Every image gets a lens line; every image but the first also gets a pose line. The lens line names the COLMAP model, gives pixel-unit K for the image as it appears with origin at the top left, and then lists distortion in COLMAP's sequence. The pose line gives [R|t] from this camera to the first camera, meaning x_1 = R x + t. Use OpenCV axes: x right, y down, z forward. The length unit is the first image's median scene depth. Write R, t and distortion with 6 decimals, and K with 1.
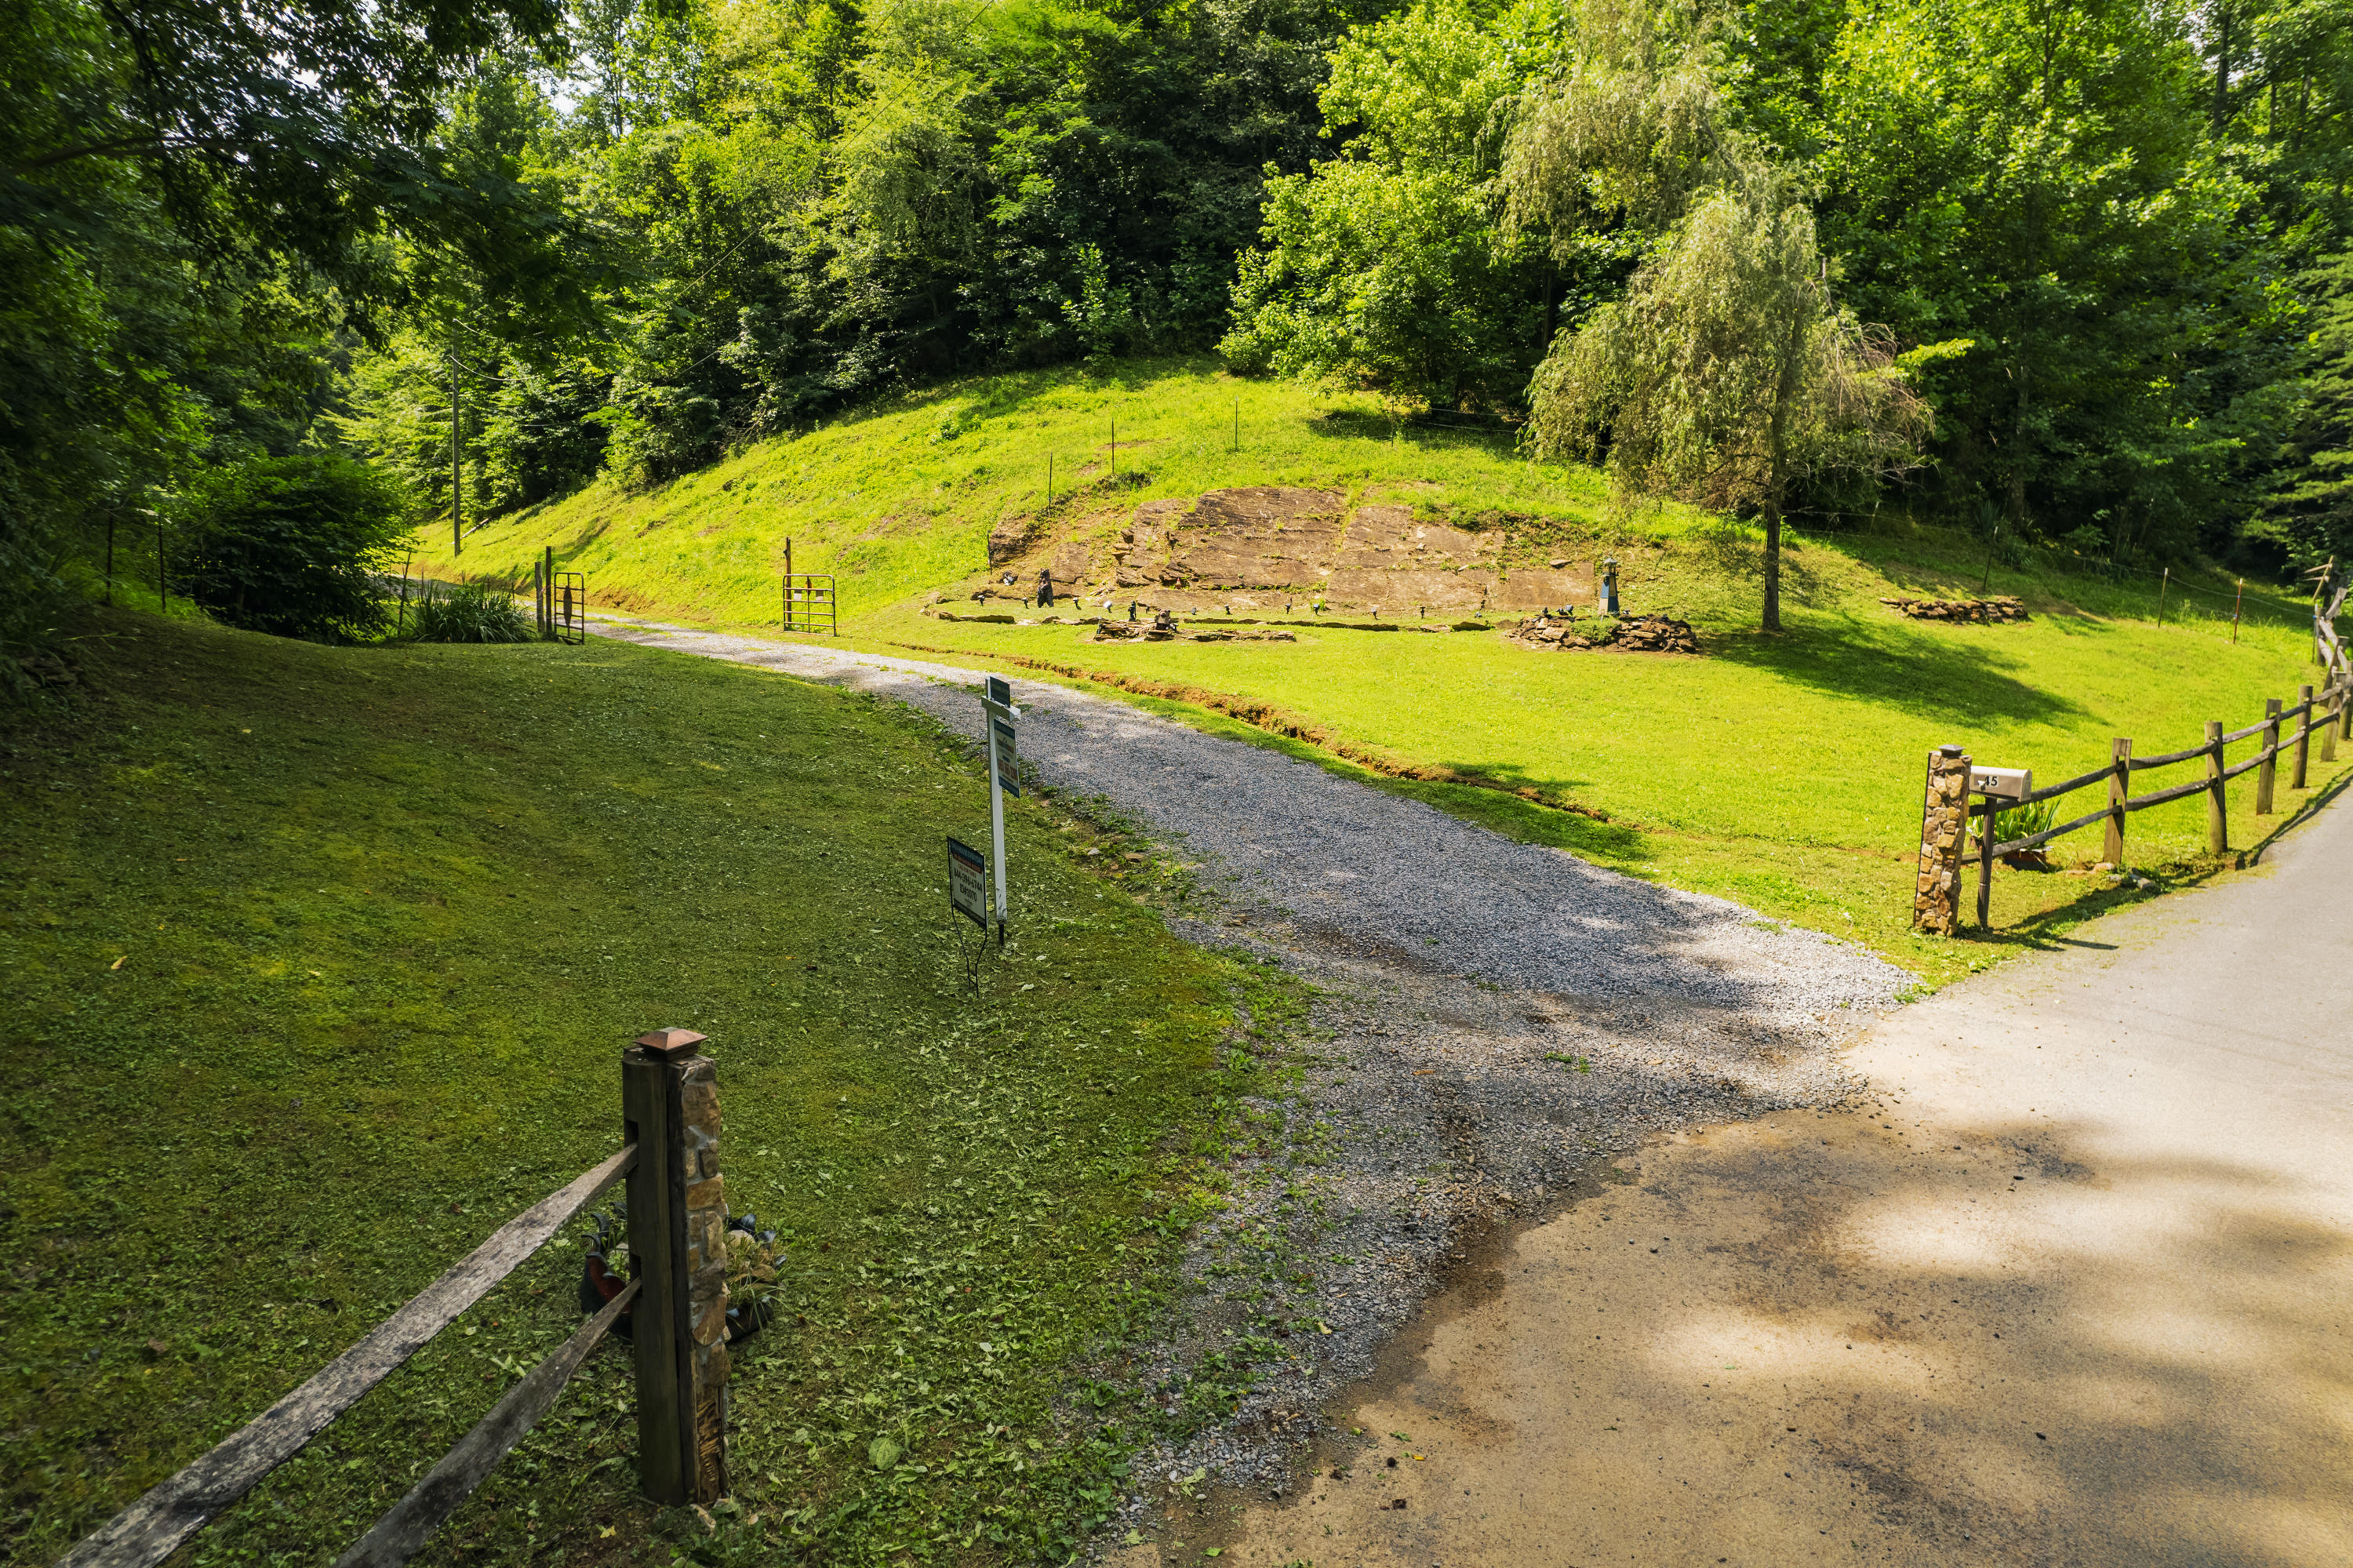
lens RADIAL K [[1509.4, 0, 1168.6], [0, 1509.4, 790.9], [0, 0, 1]] dist [-0.077463, 0.066014]
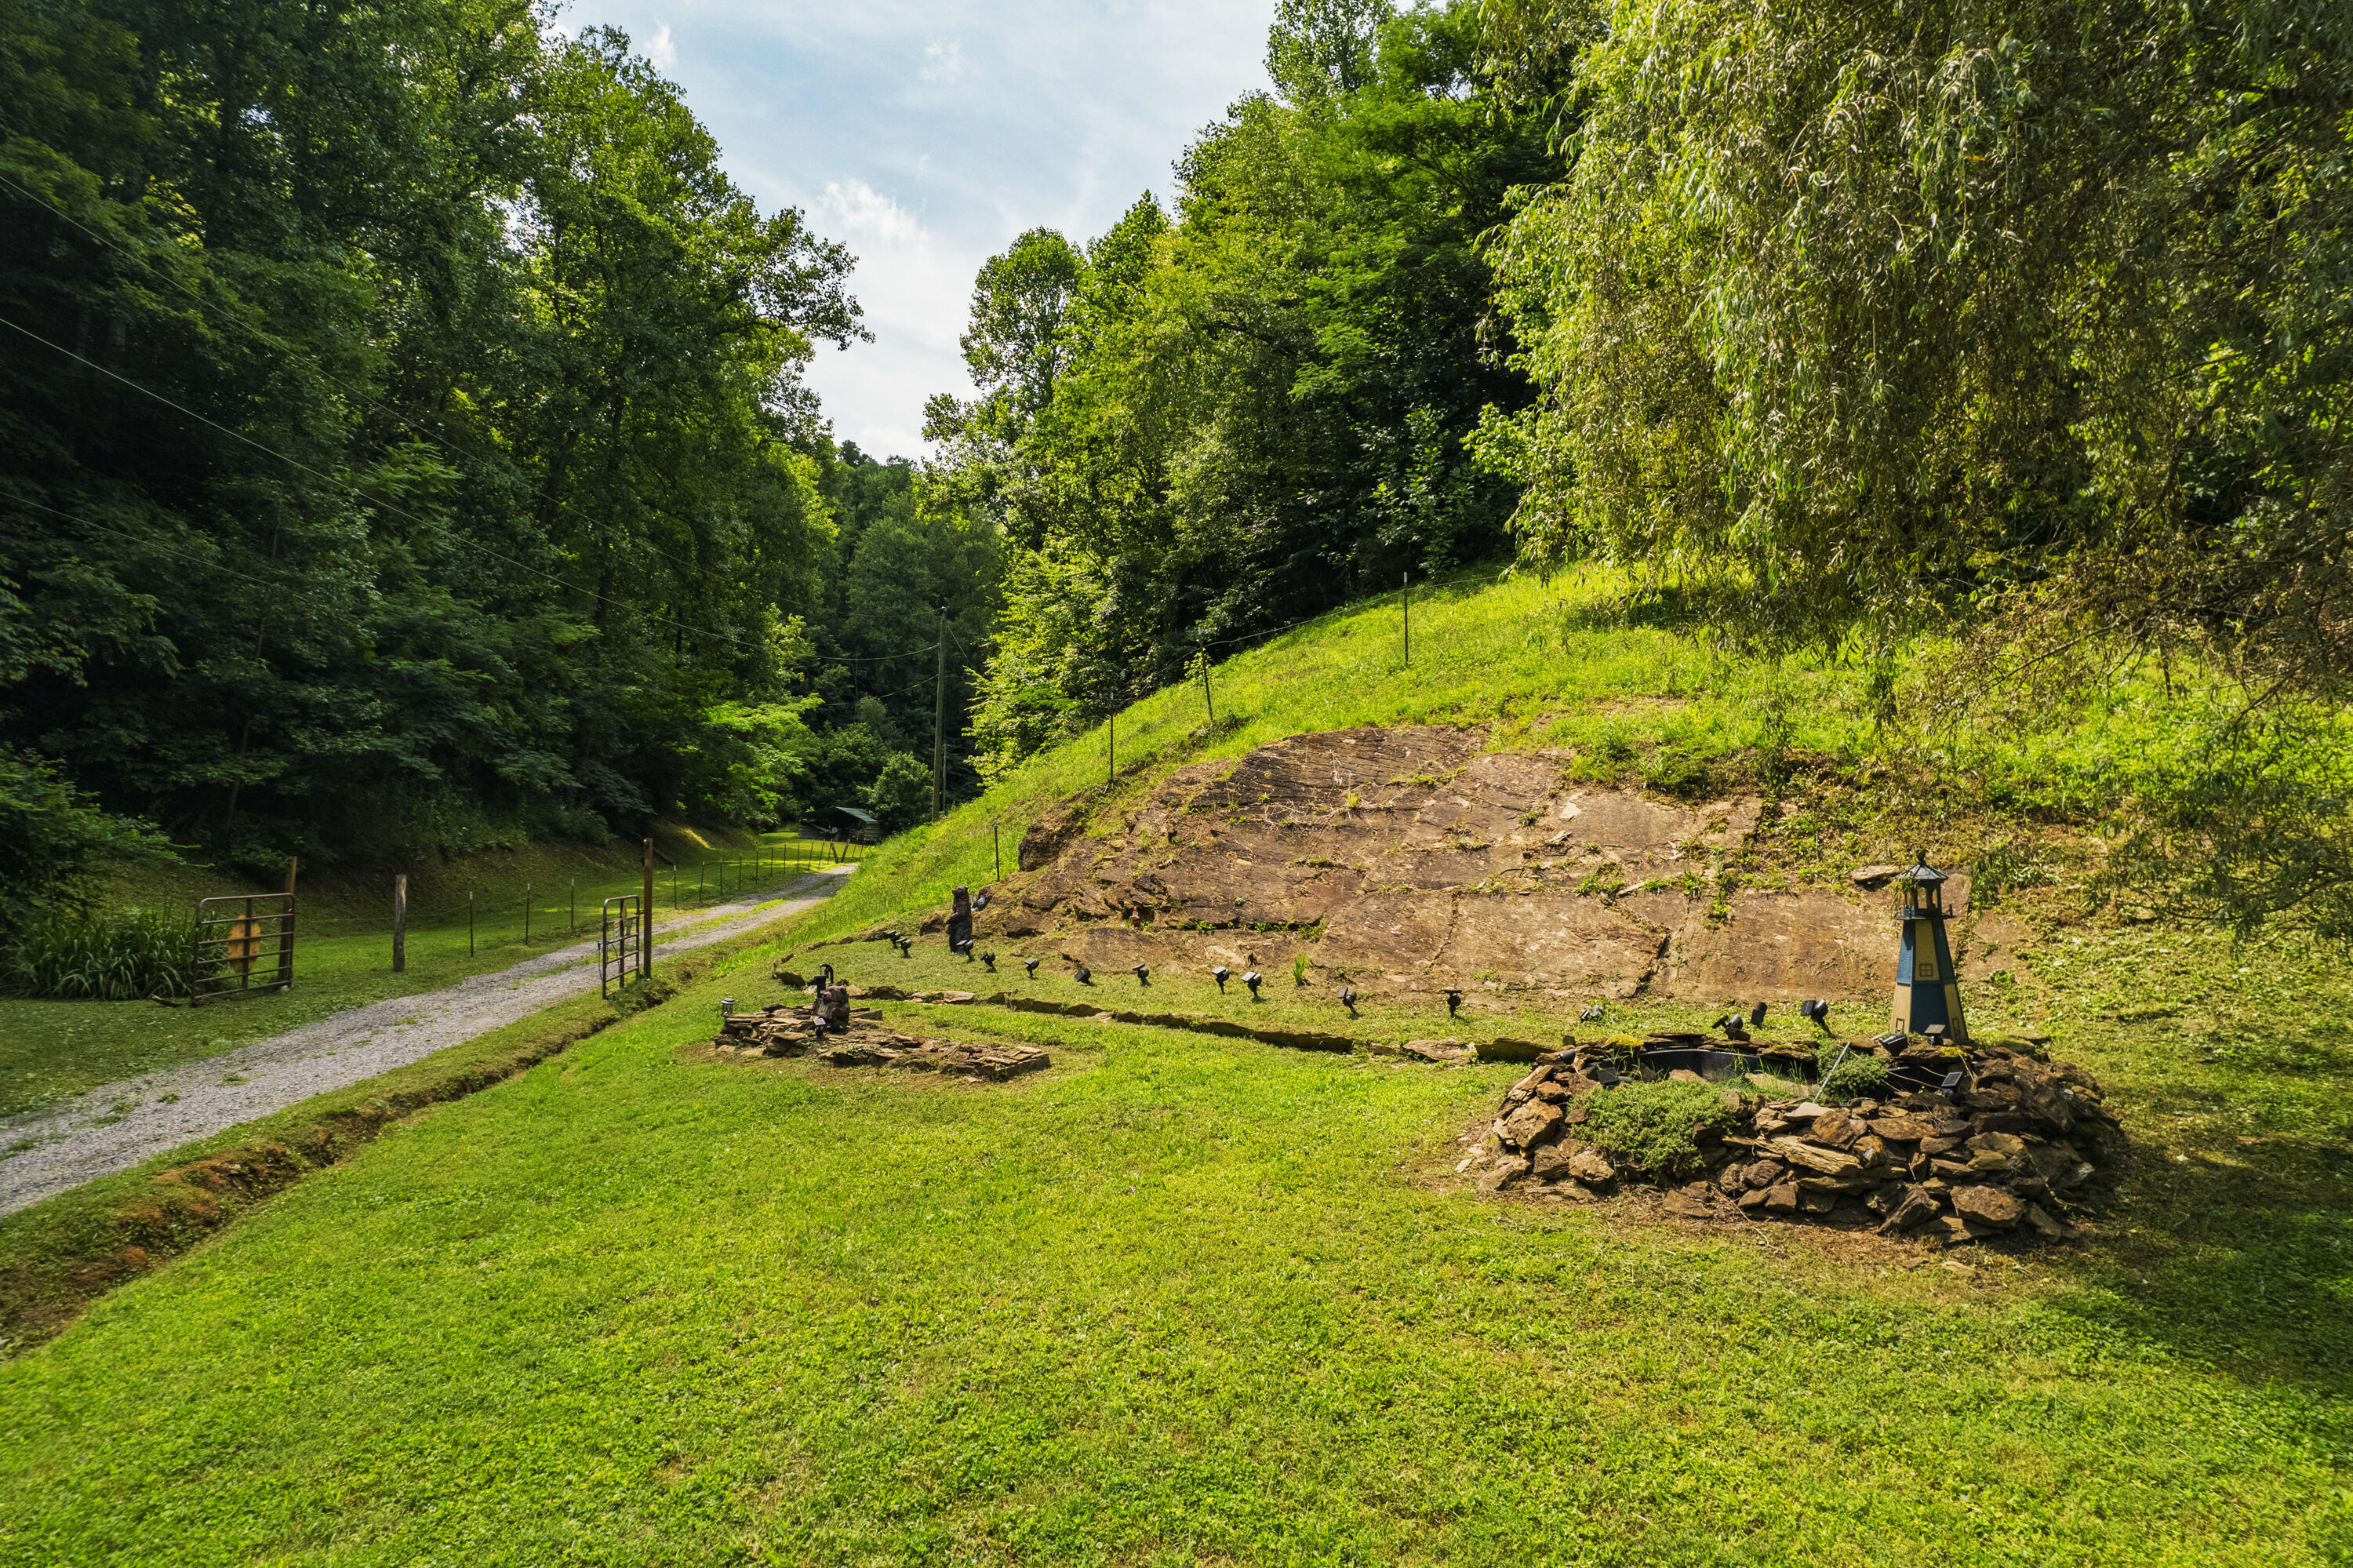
lens RADIAL K [[1509.4, 0, 1177.2], [0, 1509.4, 801.7], [0, 0, 1]] dist [-0.077463, 0.066014]
pose [[0.864437, -0.028572, -0.501928, 0.288724], [-0.061939, 0.984725, -0.162729, -0.095073], [0.498911, 0.171758, 0.849463, 0.571413]]
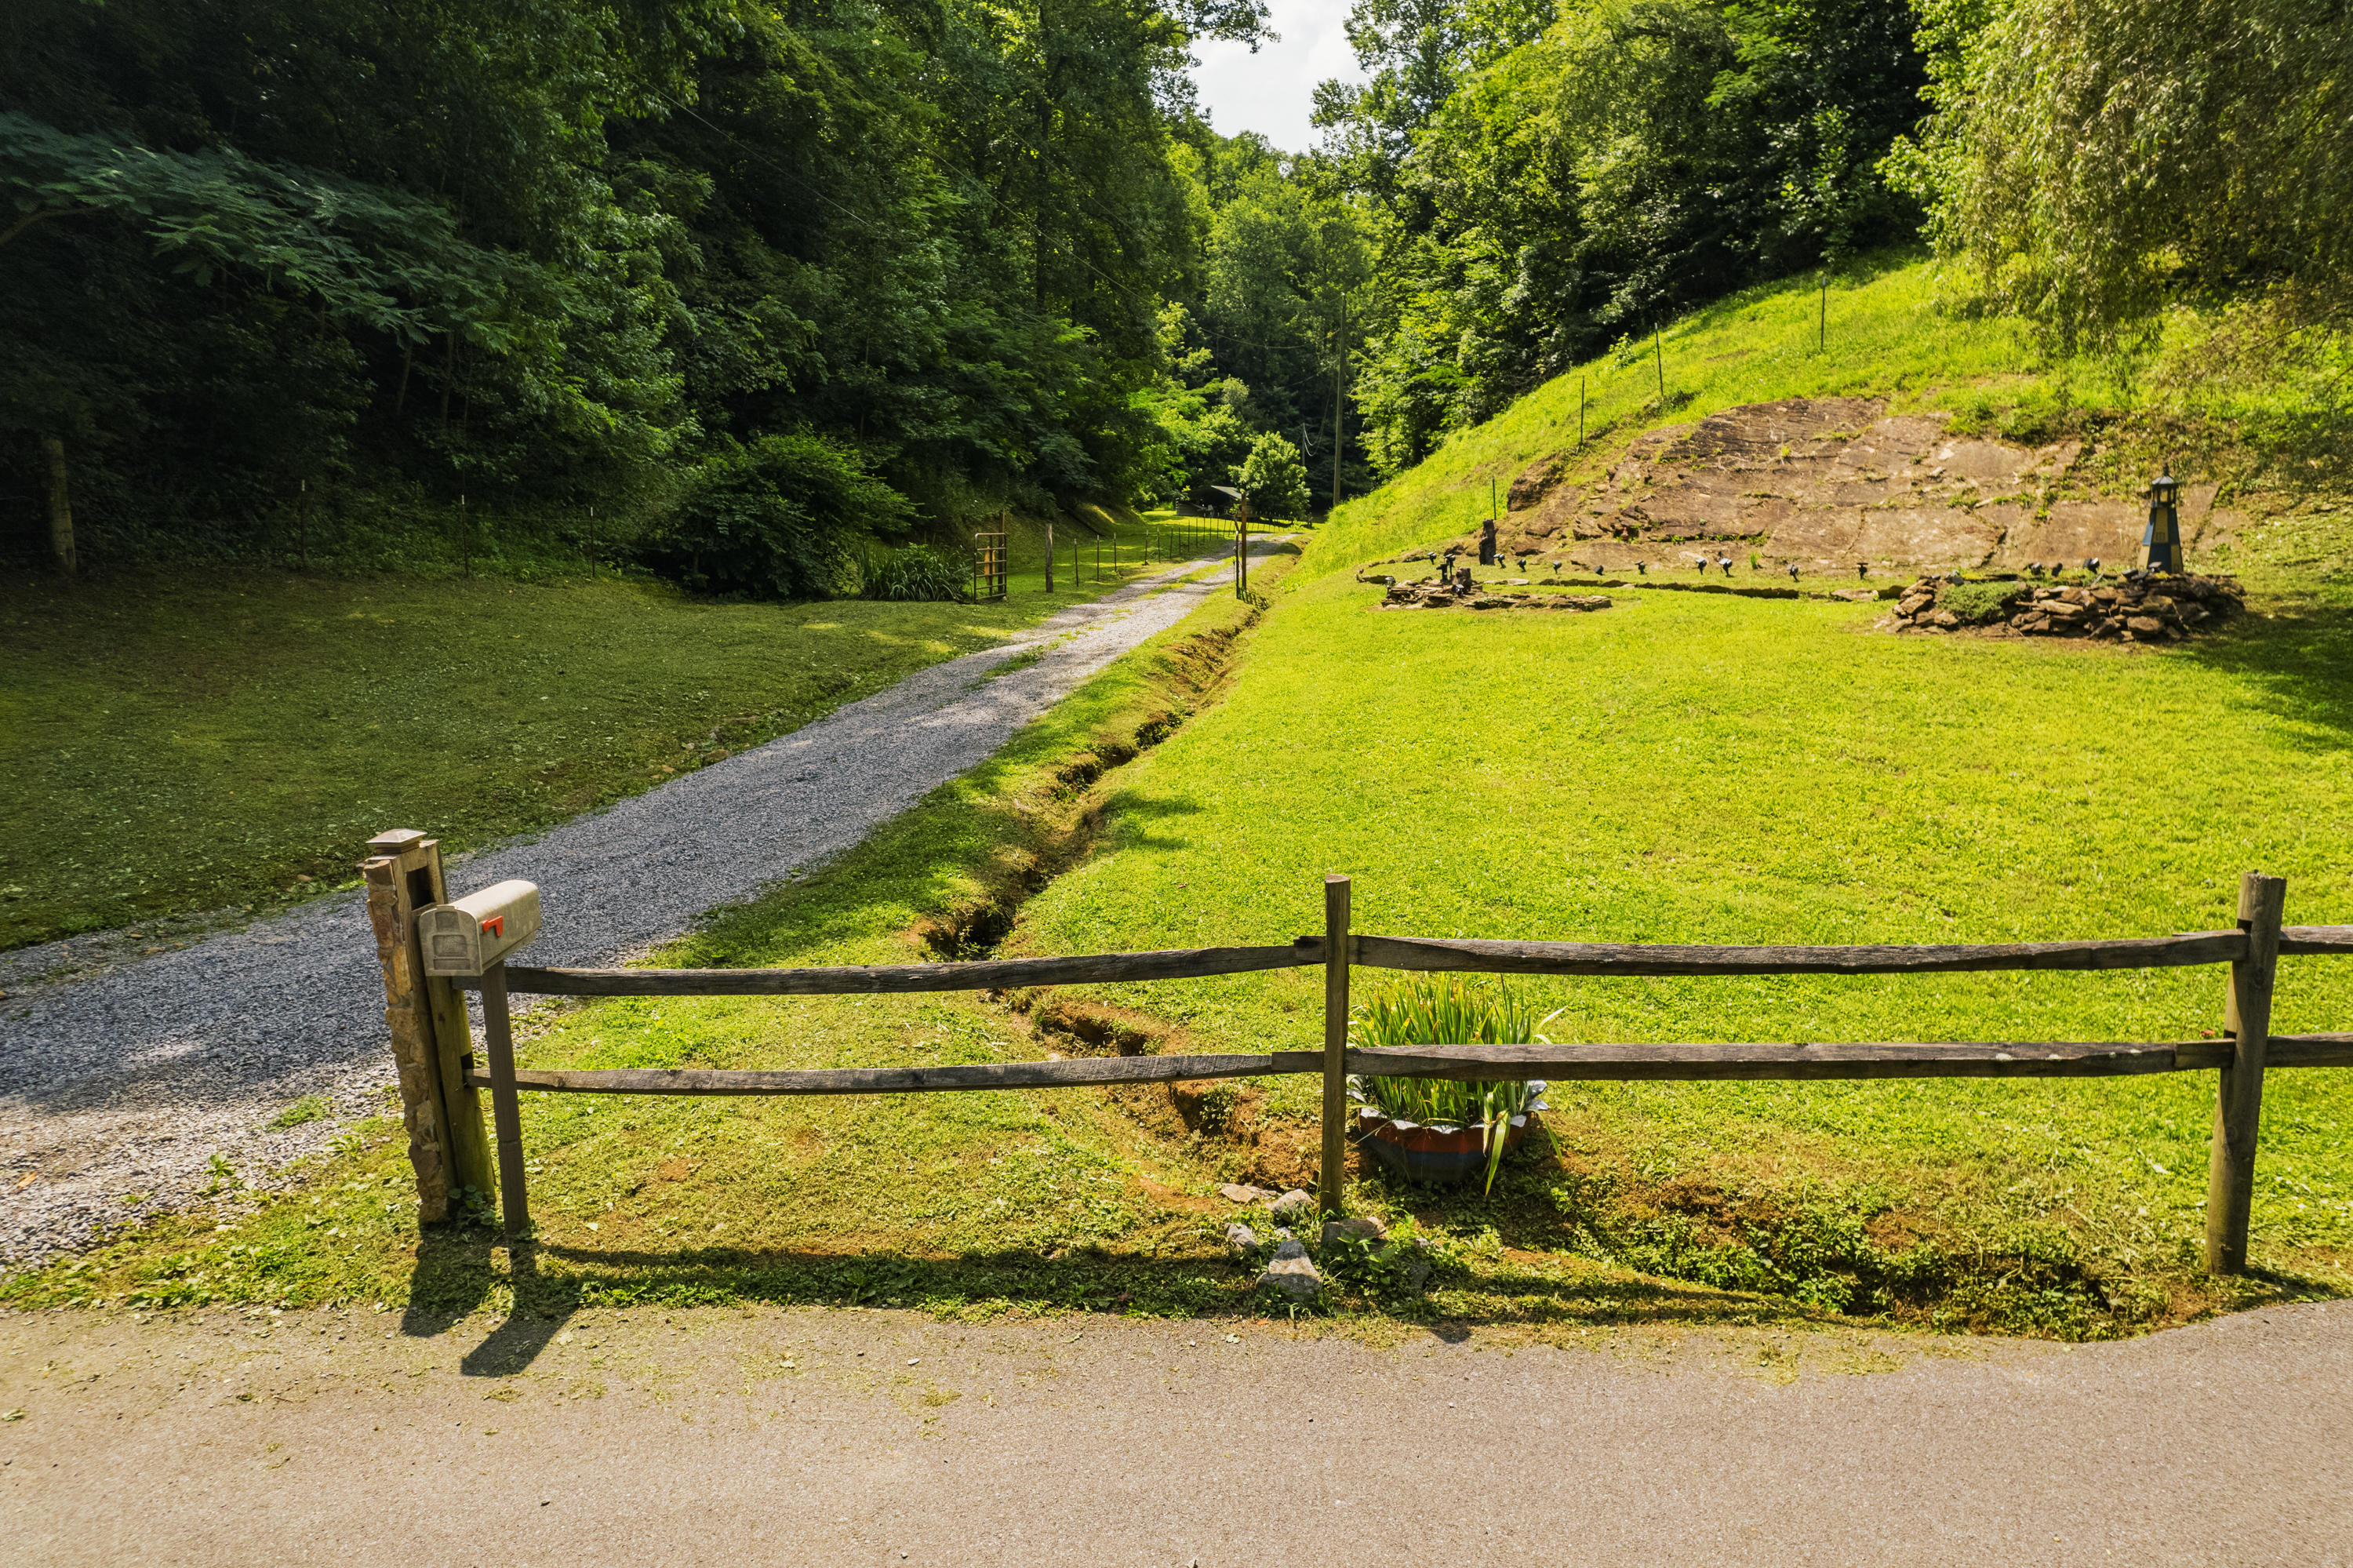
lens RADIAL K [[1509.4, 0, 1182.6], [0, 1509.4, 791.2], [0, 0, 1]] dist [-0.077463, 0.066014]
pose [[0.740895, 0.092843, -0.665172, 0.367130], [-0.076816, 0.995614, 0.053405, -0.031736], [0.667213, 0.011529, 0.744778, 0.291251]]
